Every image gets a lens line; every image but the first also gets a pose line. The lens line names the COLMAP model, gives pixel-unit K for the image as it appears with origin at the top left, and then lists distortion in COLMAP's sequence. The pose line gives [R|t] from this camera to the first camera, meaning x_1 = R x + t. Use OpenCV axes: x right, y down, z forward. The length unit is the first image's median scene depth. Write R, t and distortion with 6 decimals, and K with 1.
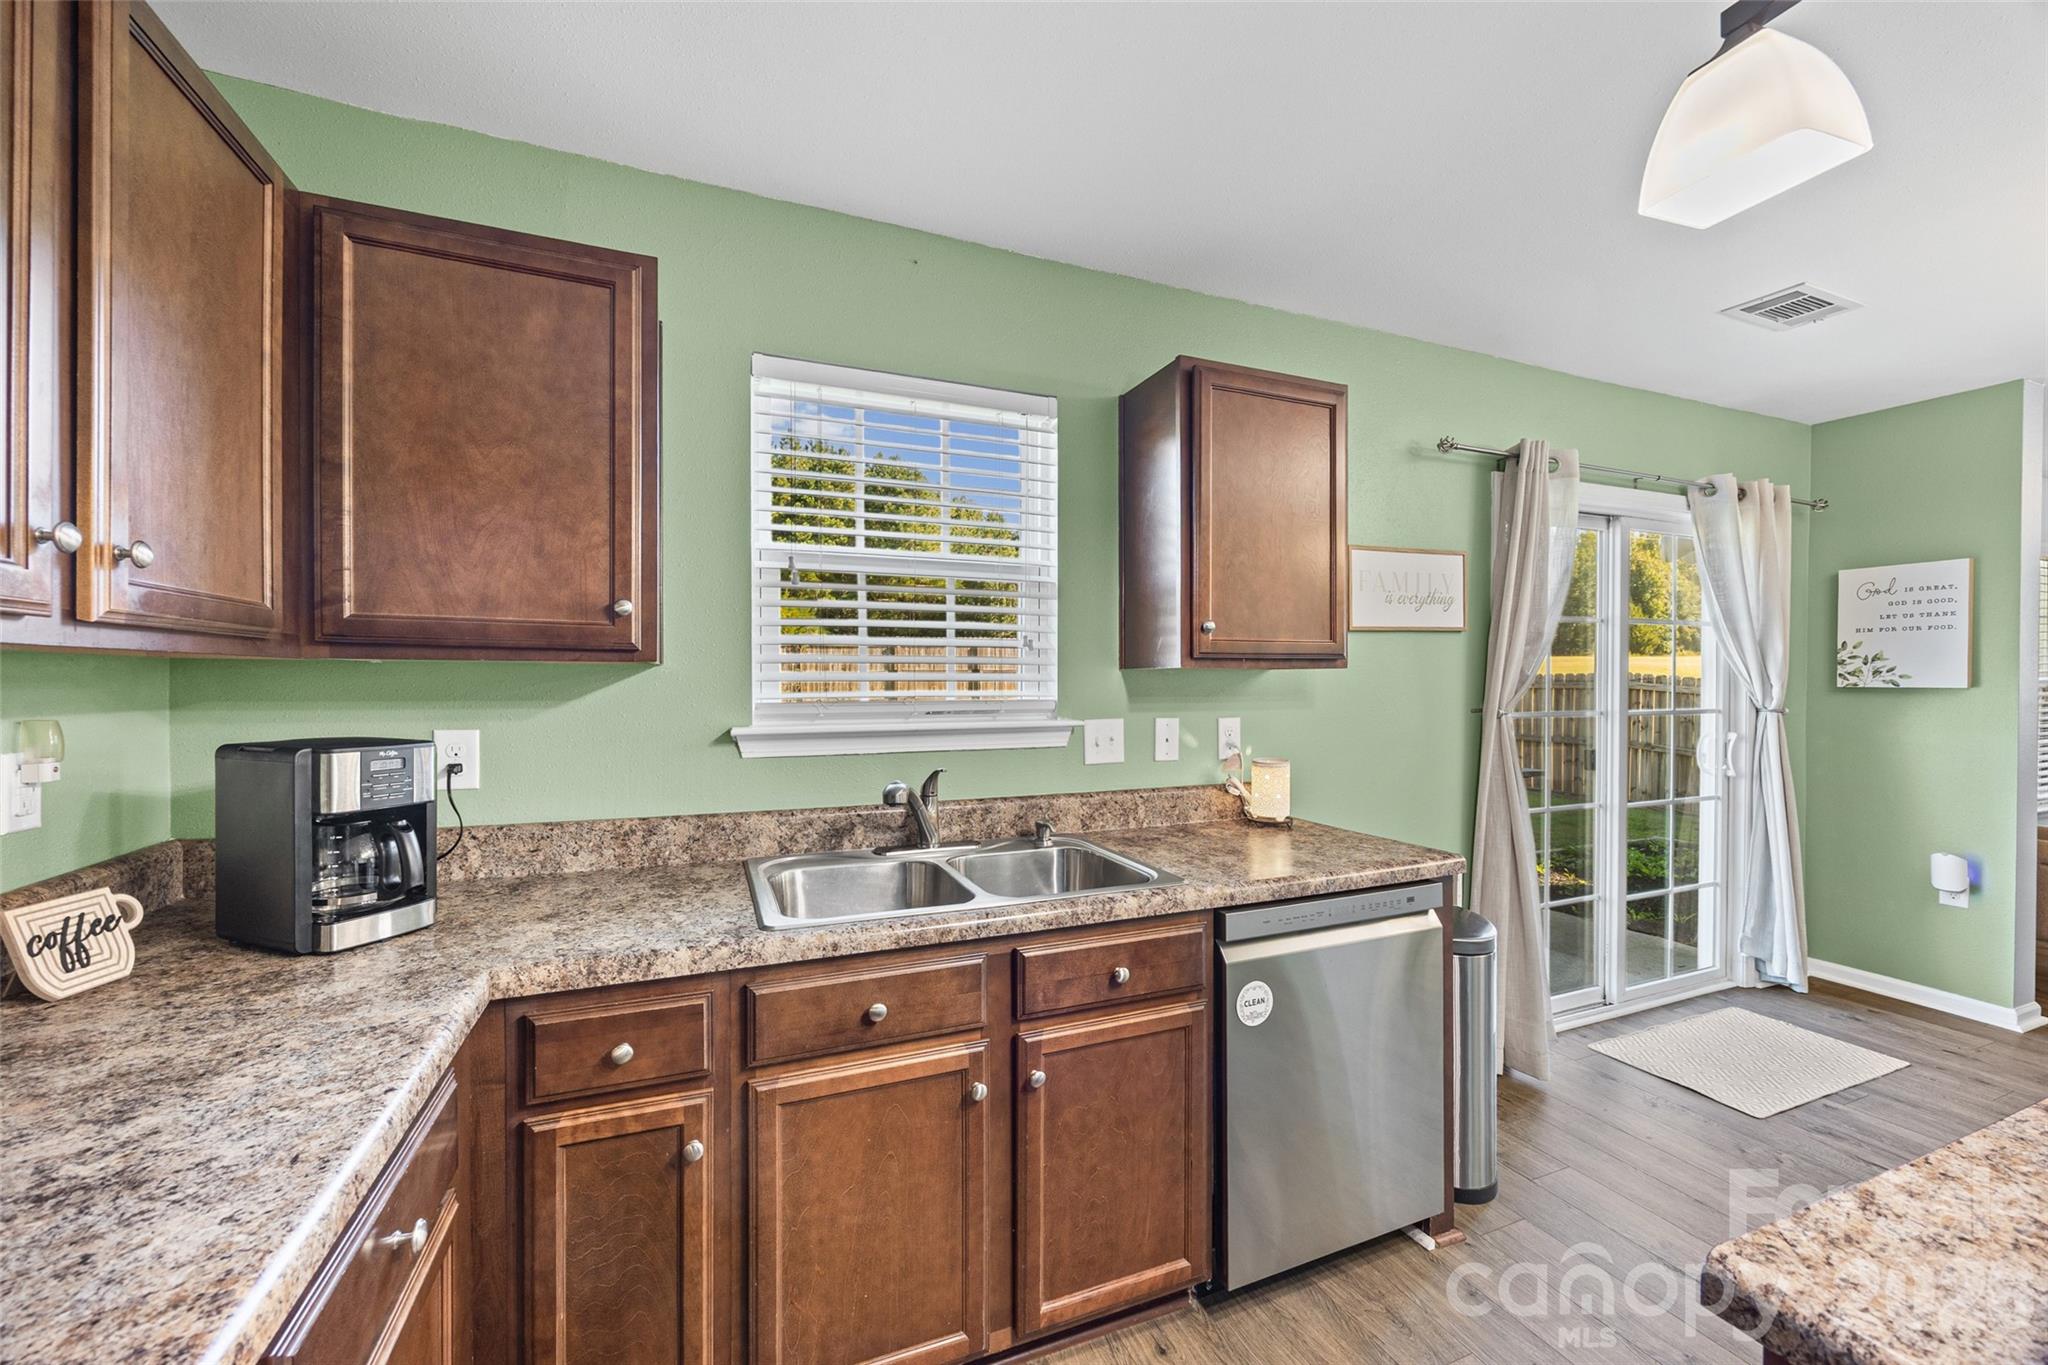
lens RADIAL K [[792.3, 0, 1006.8], [0, 792.3, 685.3], [0, 0, 1]] dist [-0.003193, 0.000068]
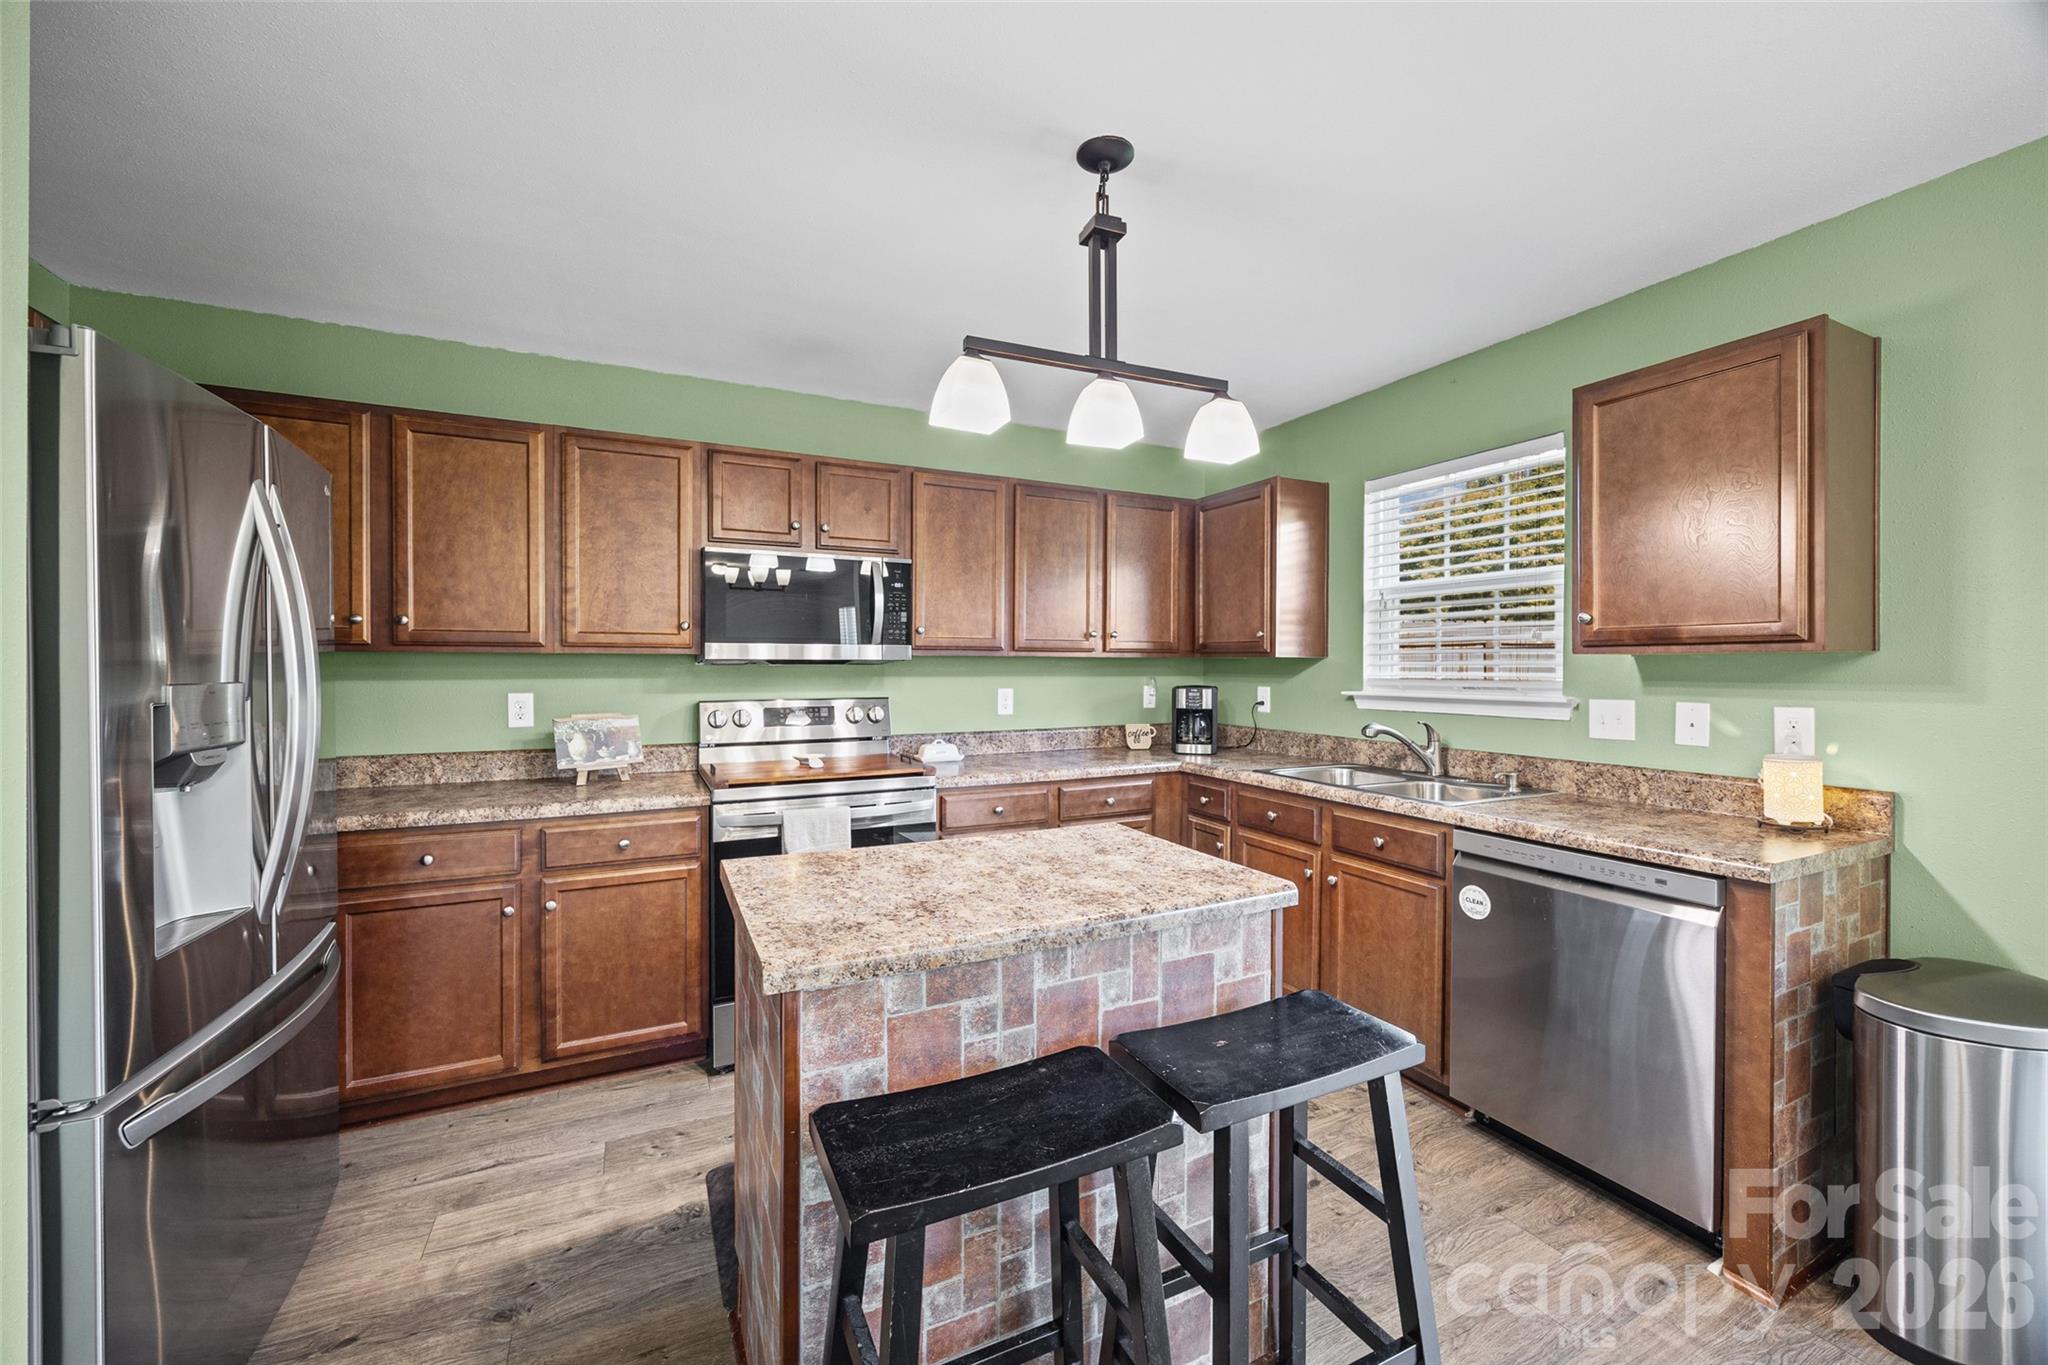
lens RADIAL K [[780.4, 0, 1018.6], [0, 780.4, 673.1], [0, 0, 1]] dist [-0.007247, 0.000068]
pose [[0.064514, 0.008347, -0.997882, 1.164751], [-0.007417, 0.999941, 0.007885, 0.002616], [0.997889, 0.006892, 0.064572, 0.095547]]
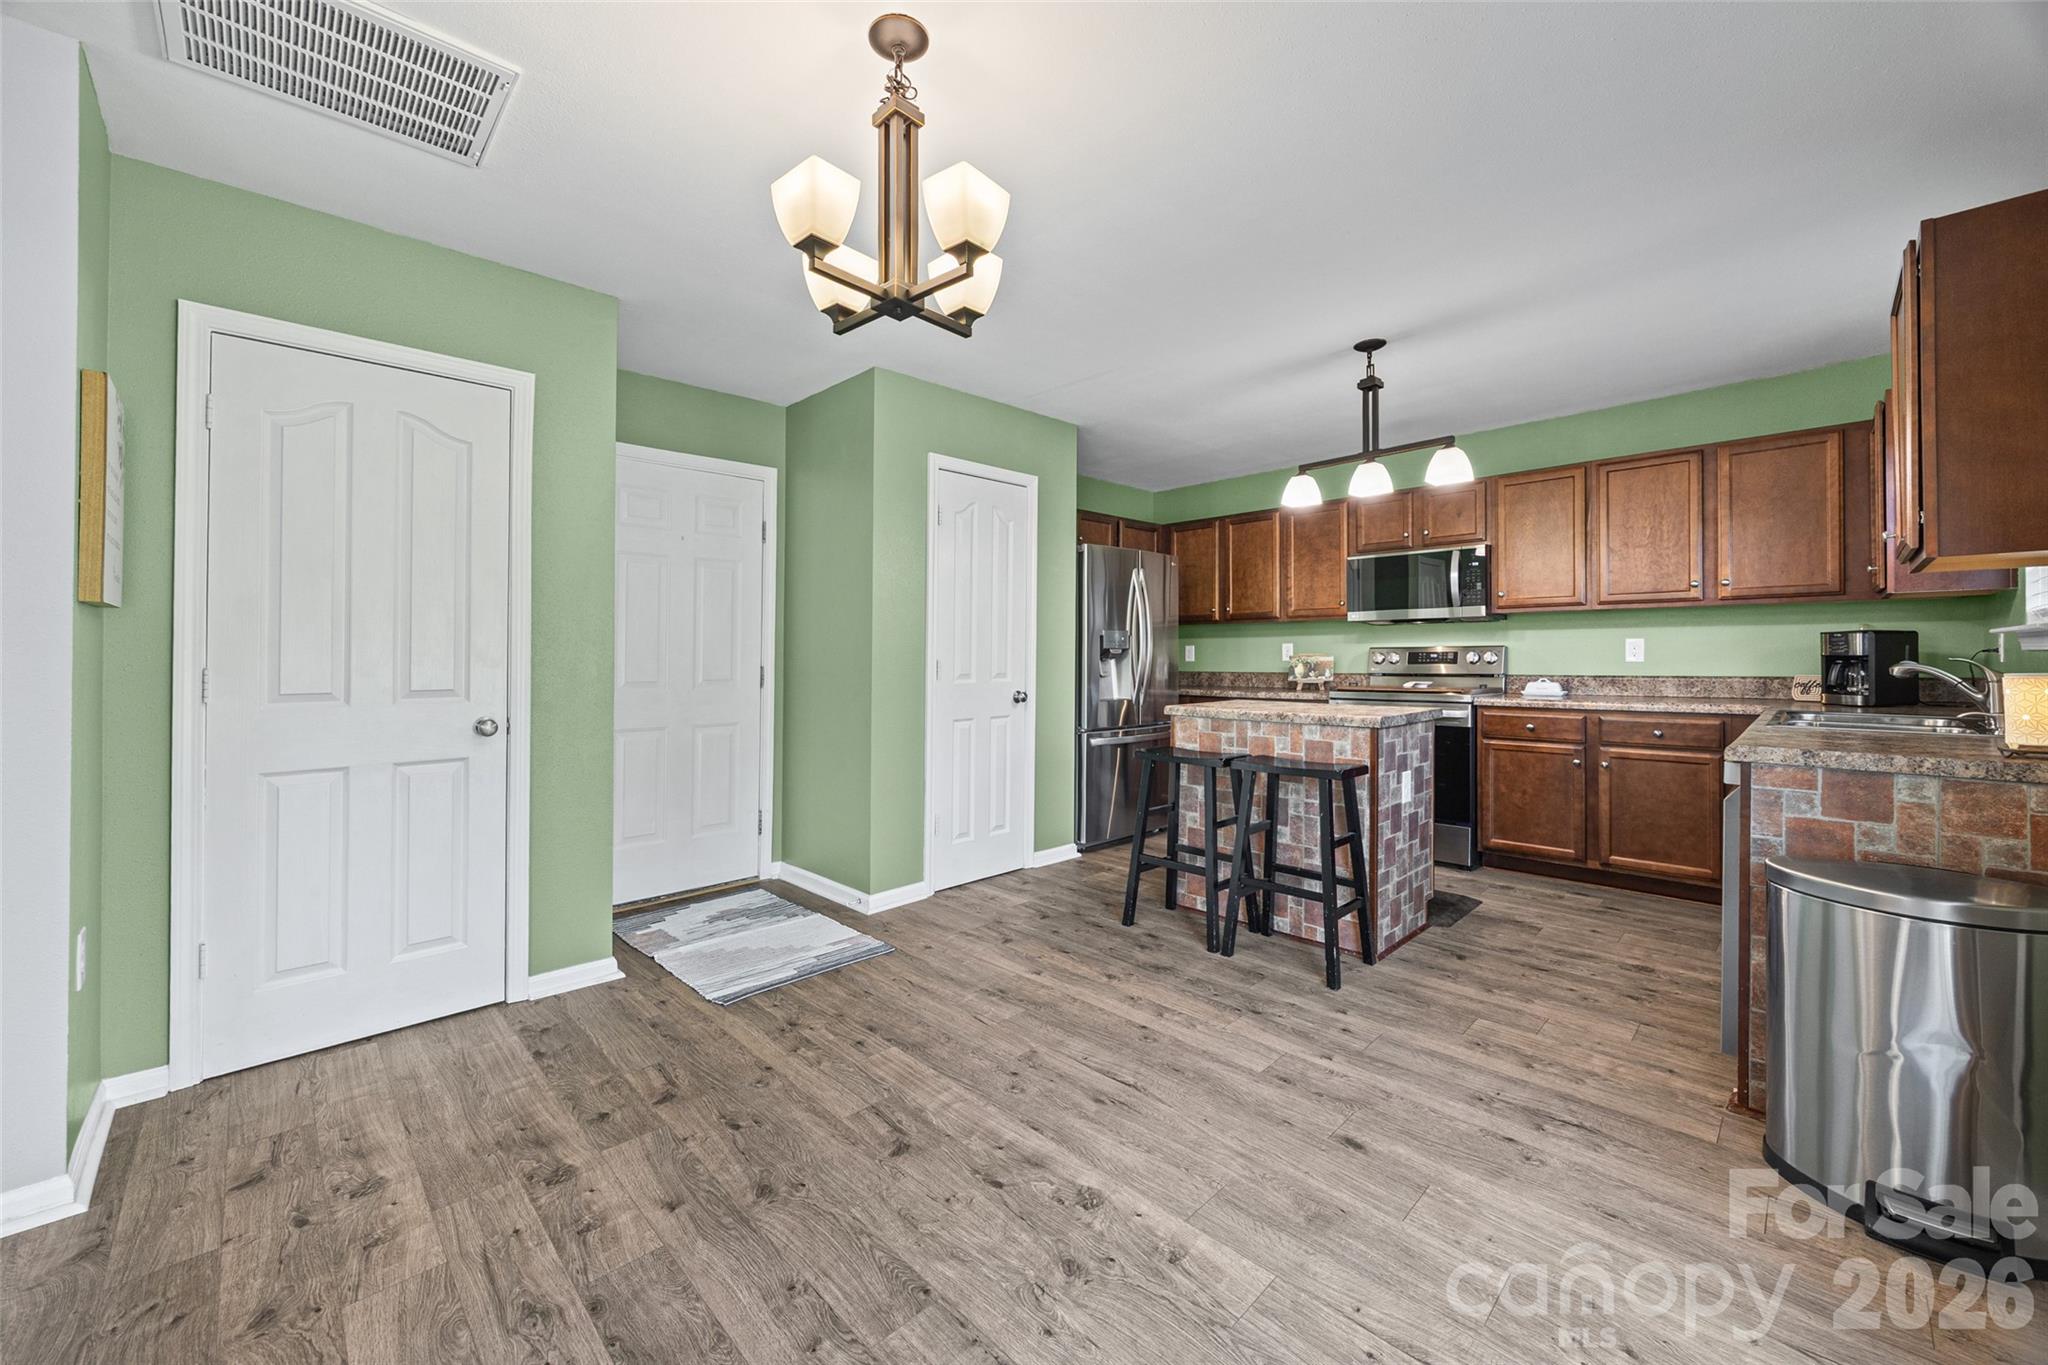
lens RADIAL K [[788.9, 0, 1010.9], [0, 788.9, 659.1], [0, 0, 1]] dist [0.001302, 0.000154]
pose [[-0.928909, 0.009314, -0.370190, 1.590233], [0.005242, 0.999914, 0.012006, 0.068379], [0.370270, 0.009212, -0.928878, 1.389758]]
